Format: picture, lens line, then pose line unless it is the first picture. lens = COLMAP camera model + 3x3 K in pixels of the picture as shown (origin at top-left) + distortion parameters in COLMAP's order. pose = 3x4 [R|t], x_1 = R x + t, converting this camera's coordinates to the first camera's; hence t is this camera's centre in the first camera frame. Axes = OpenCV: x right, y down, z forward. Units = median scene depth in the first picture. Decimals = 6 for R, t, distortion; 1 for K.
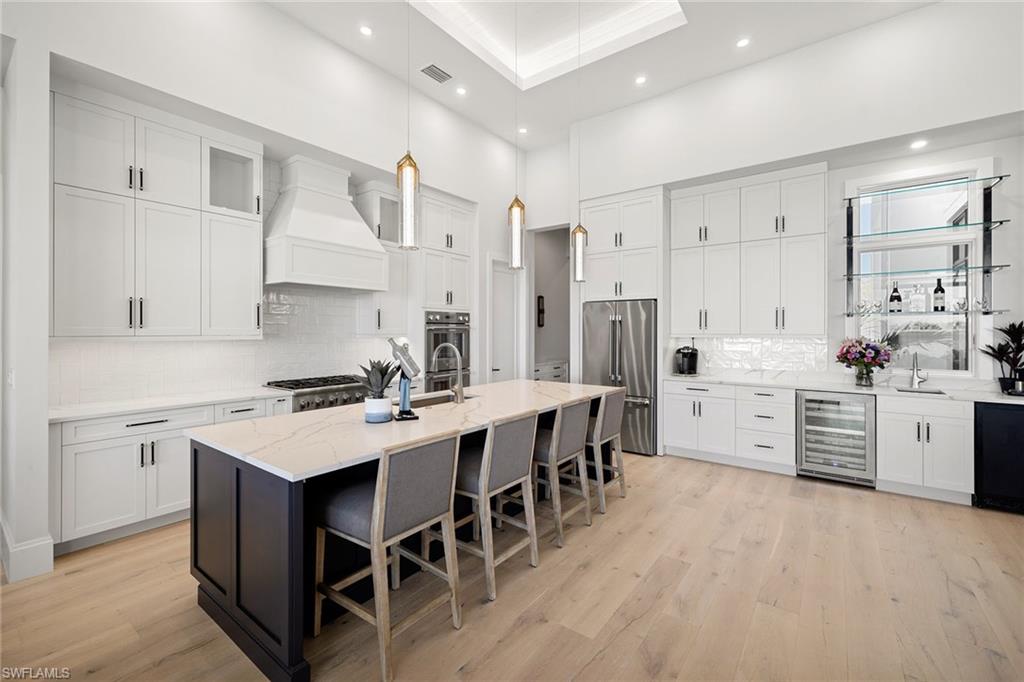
lens RADIAL K [[429.9, 0, 508.8], [0, 429.9, 332.3], [0, 0, 1]] dist [0.000660, -0.000336]
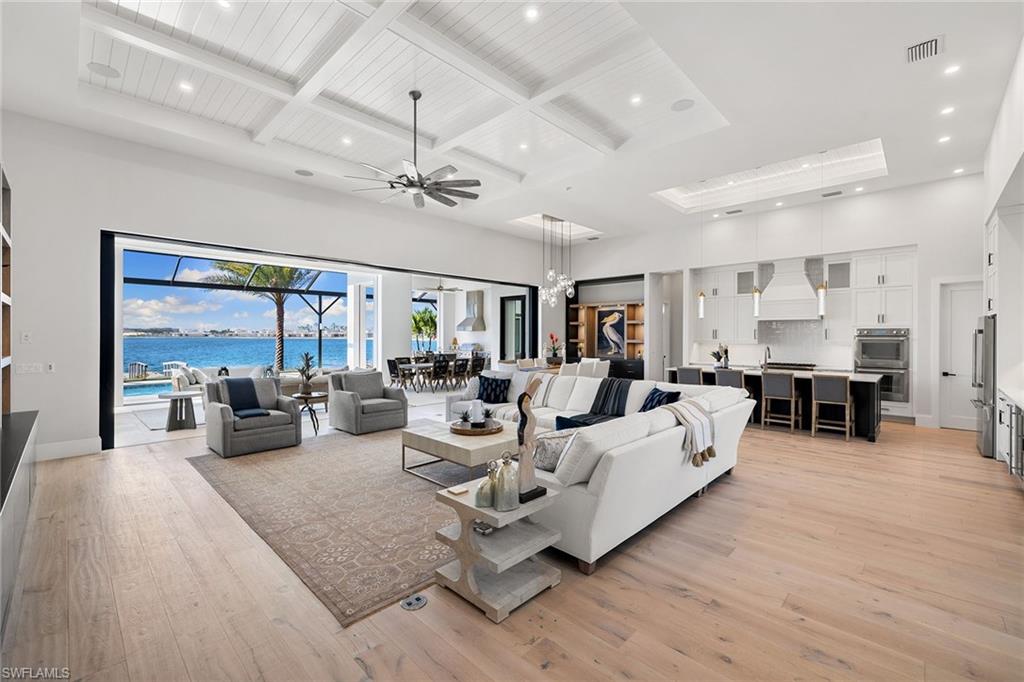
lens RADIAL K [[429.9, 0, 508.8], [0, 429.9, 332.3], [0, 0, 1]] dist [0.000660, -0.000336]
pose [[-0.124962, -0.001580, -0.992160, 1.666293], [-0.014945, 0.999888, 0.000290, -0.016492], [0.992049, 0.014864, -0.124972, -0.100126]]
